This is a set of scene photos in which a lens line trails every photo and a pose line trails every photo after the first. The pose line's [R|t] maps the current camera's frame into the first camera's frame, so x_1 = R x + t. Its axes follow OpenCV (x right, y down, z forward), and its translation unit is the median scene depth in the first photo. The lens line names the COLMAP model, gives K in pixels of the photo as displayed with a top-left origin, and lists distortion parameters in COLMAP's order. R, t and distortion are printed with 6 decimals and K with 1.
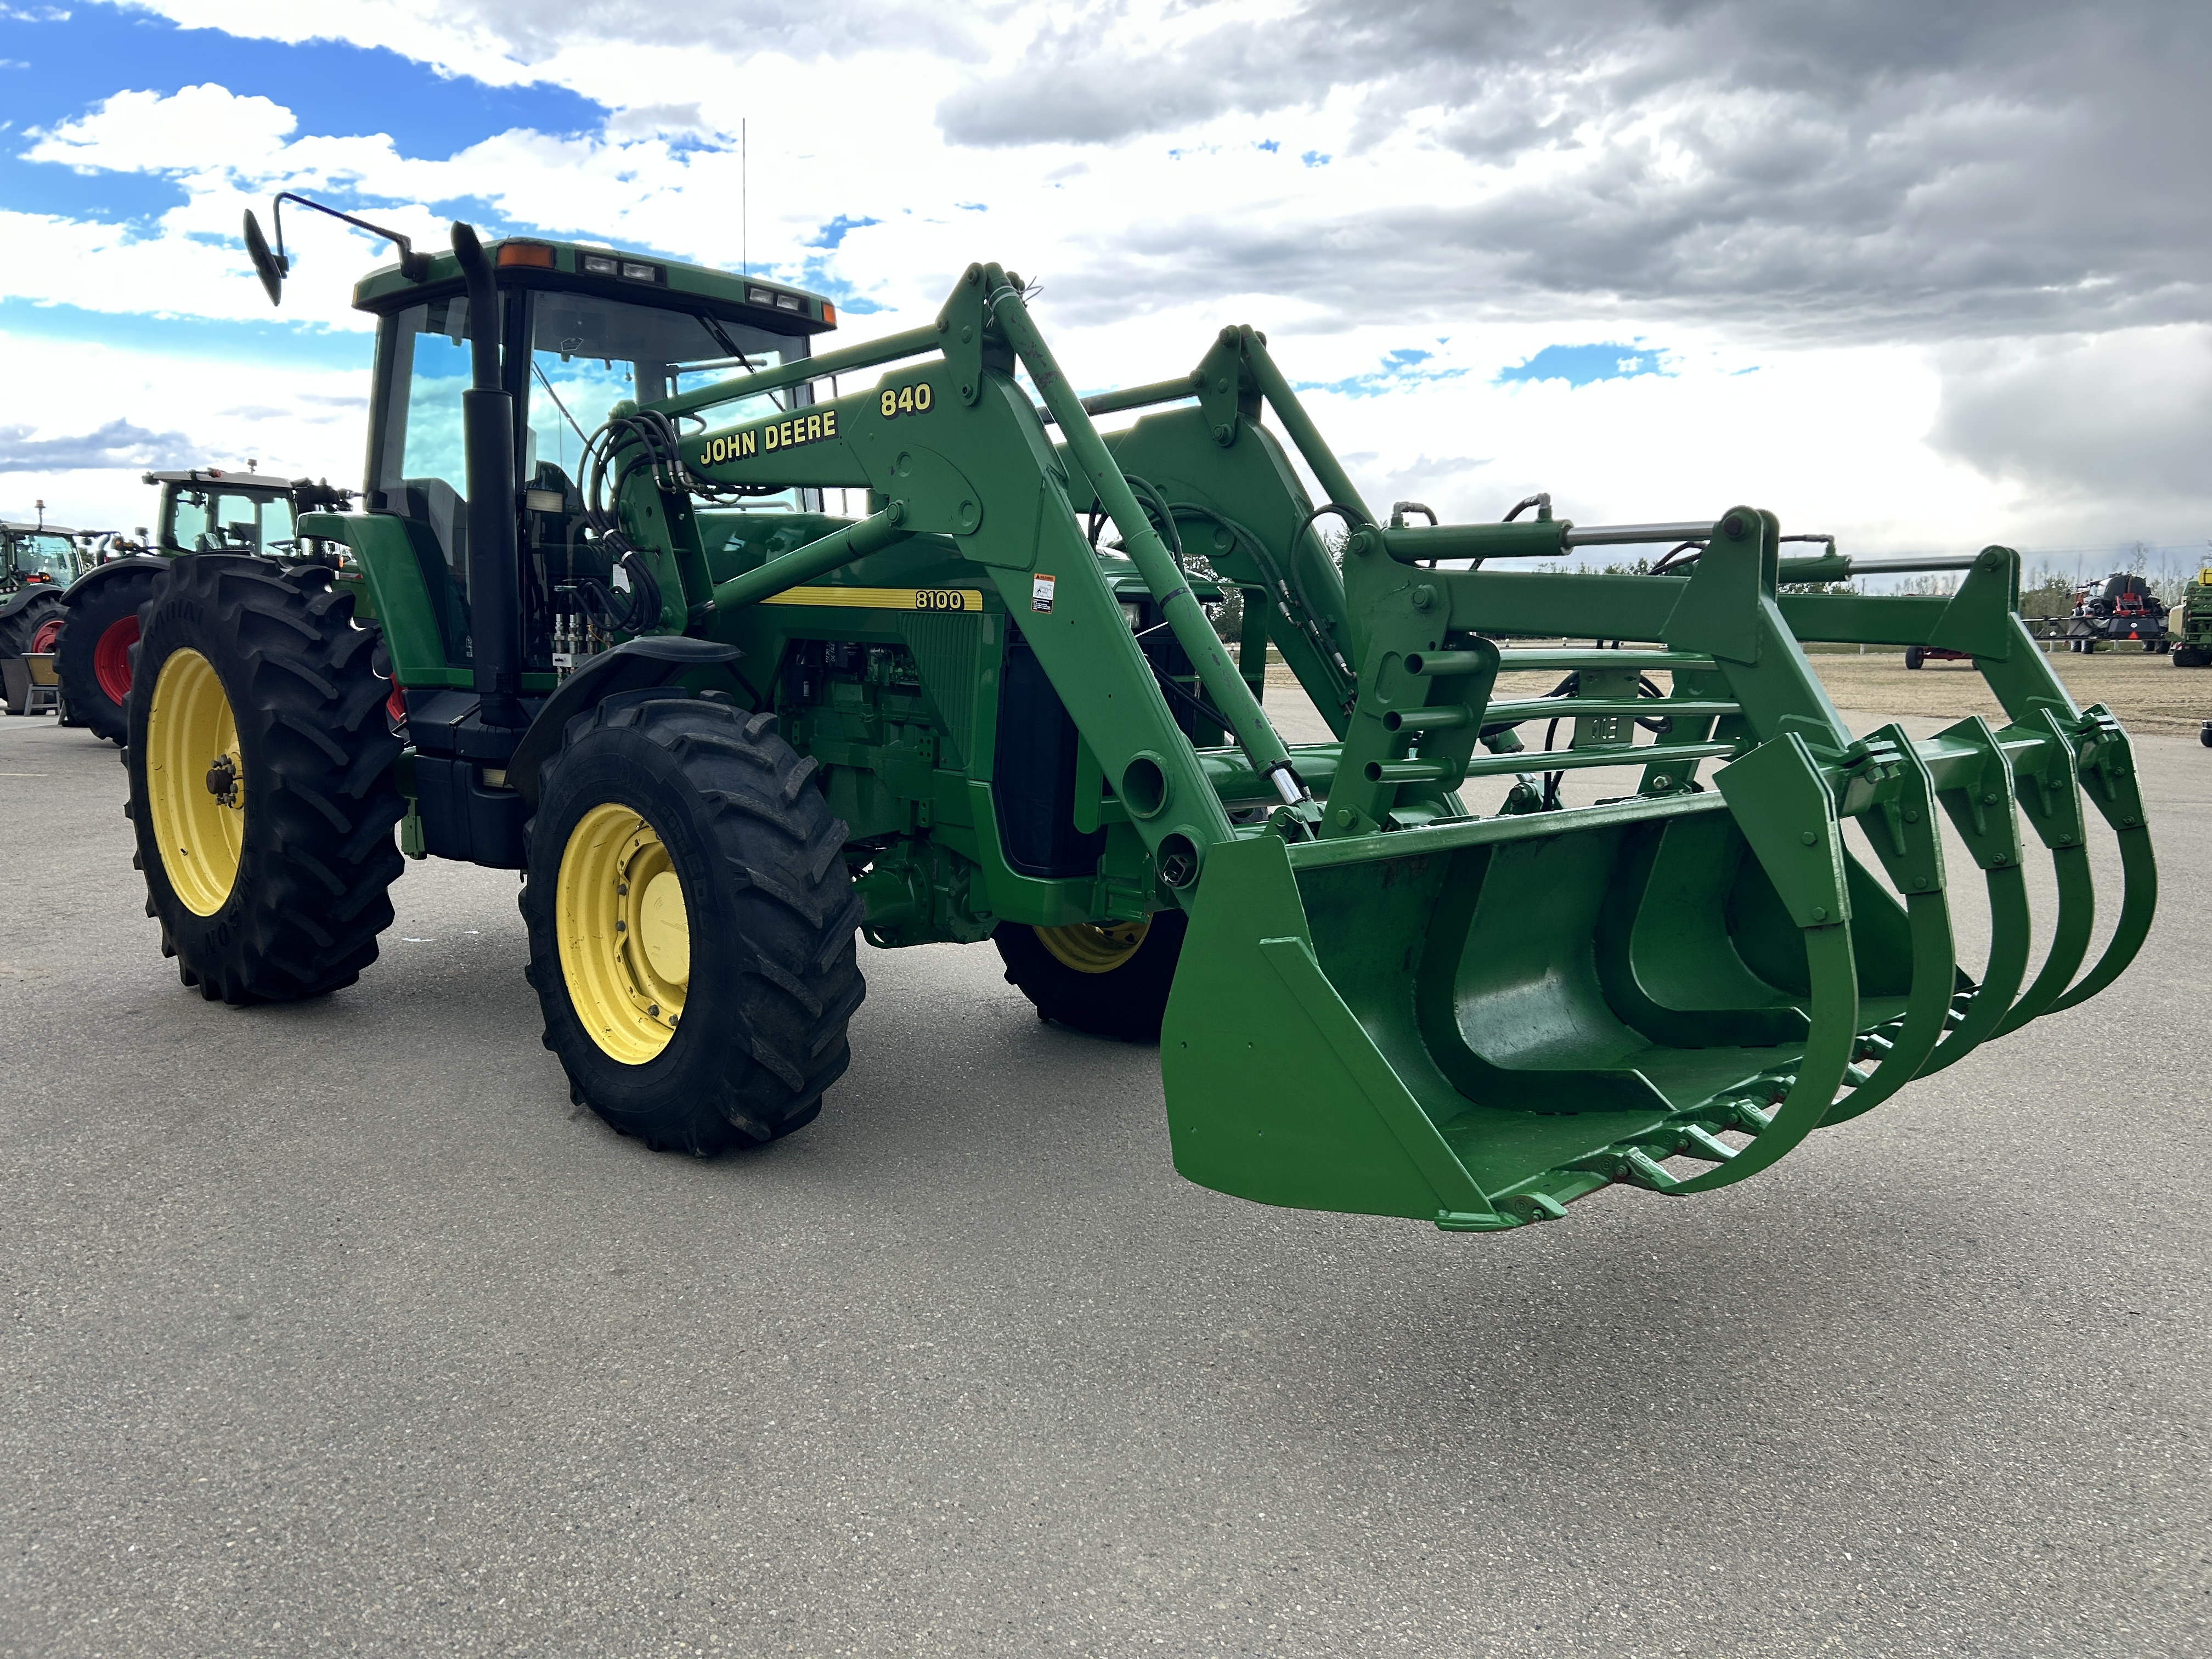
lens RADIAL K [[1674.0, 0, 1114.5], [0, 1674.0, 839.8], [0, 0, 1]] dist [0.048895, -0.055434]
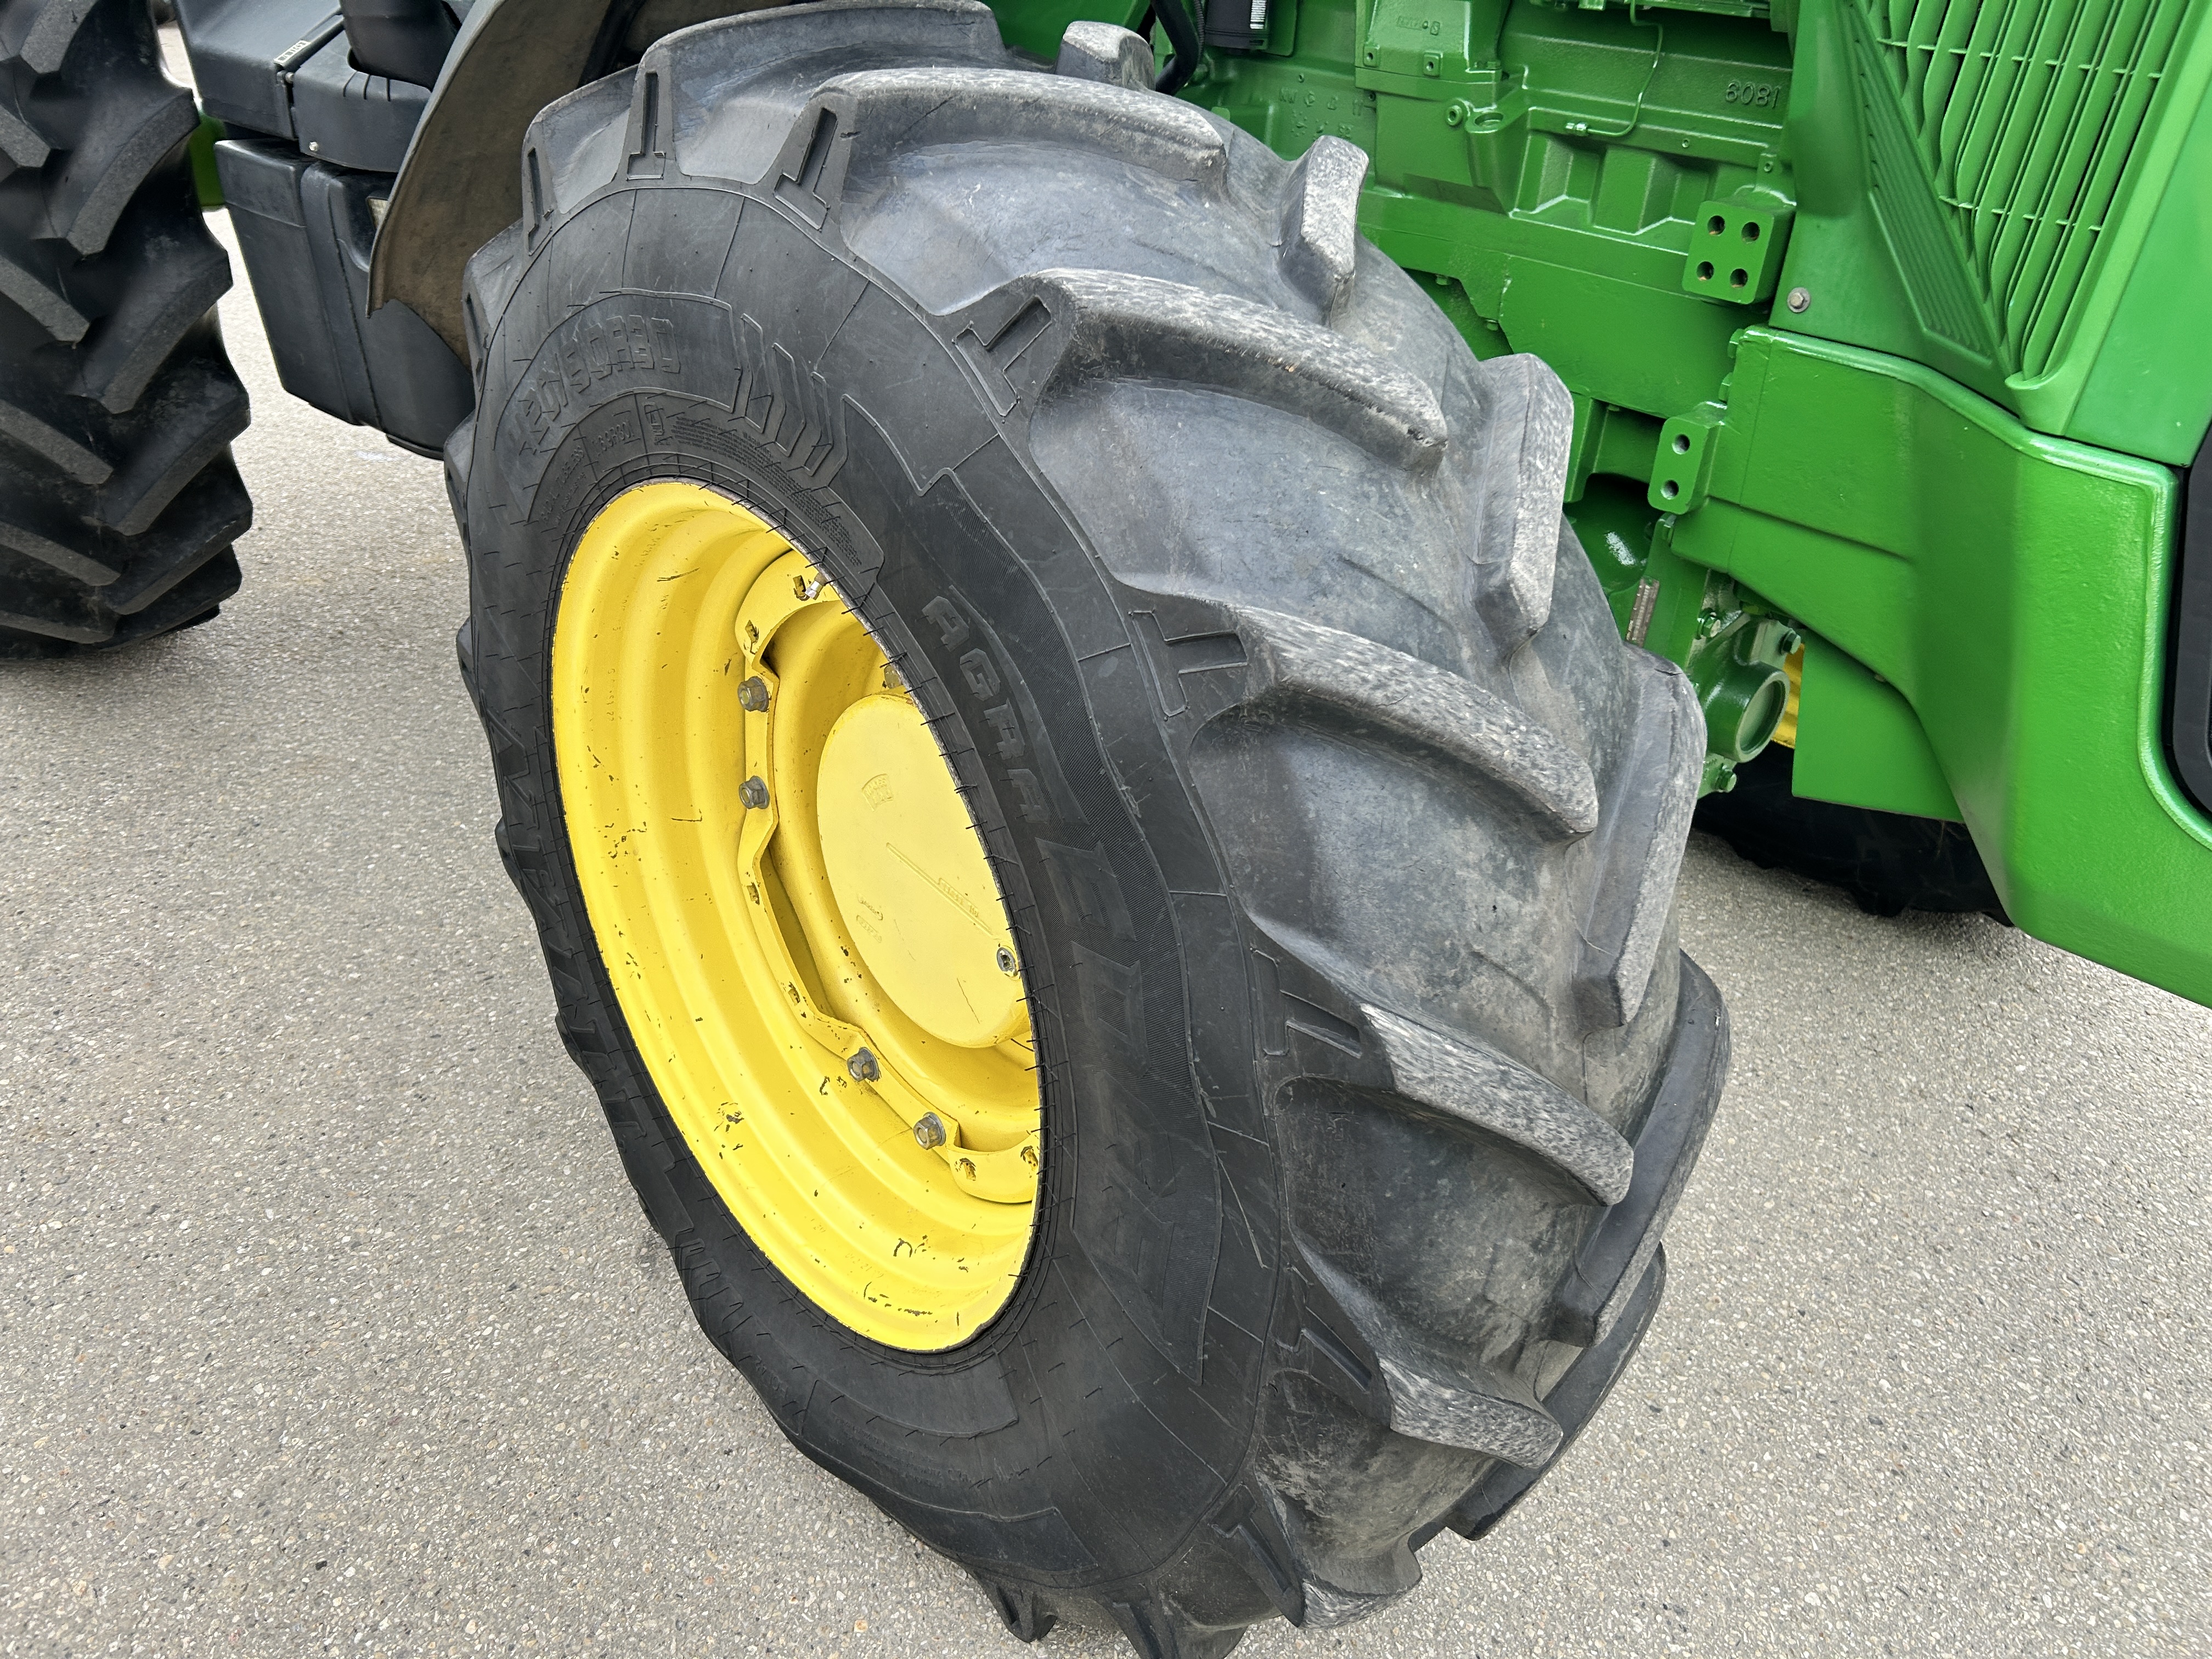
lens RADIAL K [[1674.0, 0, 1114.5], [0, 1674.0, 839.8], [0, 0, 1]] dist [0.048895, -0.055434]
pose [[0.996695, 0.066832, -0.046175, -0.209685], [-0.044699, 0.925859, 0.375216, -0.068616], [0.067828, -0.371912, 0.925786, 0.703608]]
